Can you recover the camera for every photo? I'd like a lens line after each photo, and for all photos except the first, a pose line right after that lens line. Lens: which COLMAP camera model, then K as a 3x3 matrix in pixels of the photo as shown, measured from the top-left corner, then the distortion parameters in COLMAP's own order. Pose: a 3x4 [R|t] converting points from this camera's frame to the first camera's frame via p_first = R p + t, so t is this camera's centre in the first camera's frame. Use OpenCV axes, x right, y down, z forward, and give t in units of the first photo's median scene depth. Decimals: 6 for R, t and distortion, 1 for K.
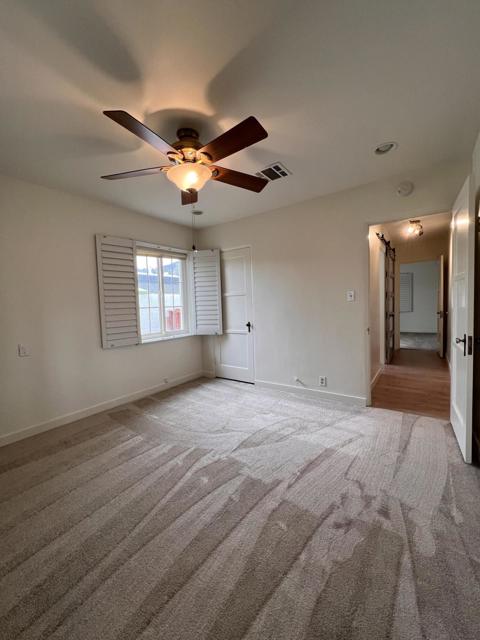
lens RADIAL K [[252.0, 0, 240.4], [0, 252.0, 318.1], [0, 0, 1]] dist [0.002570, 0.000126]
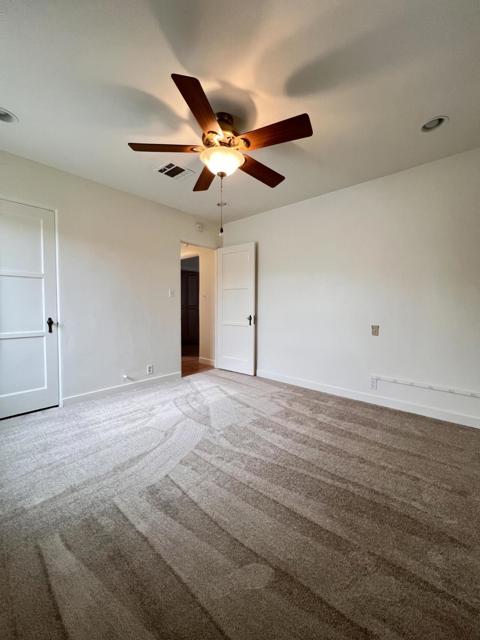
lens RADIAL K [[257.3, 0, 241.2], [0, 257.3, 319.9], [0, 0, 1]] dist [0.000159, 0.000025]
pose [[0.113961, -0.020308, 0.993278, -0.956205], [0.044169, 0.998906, 0.015356, 0.052169], [-0.992503, 0.042123, 0.114733, 0.643886]]
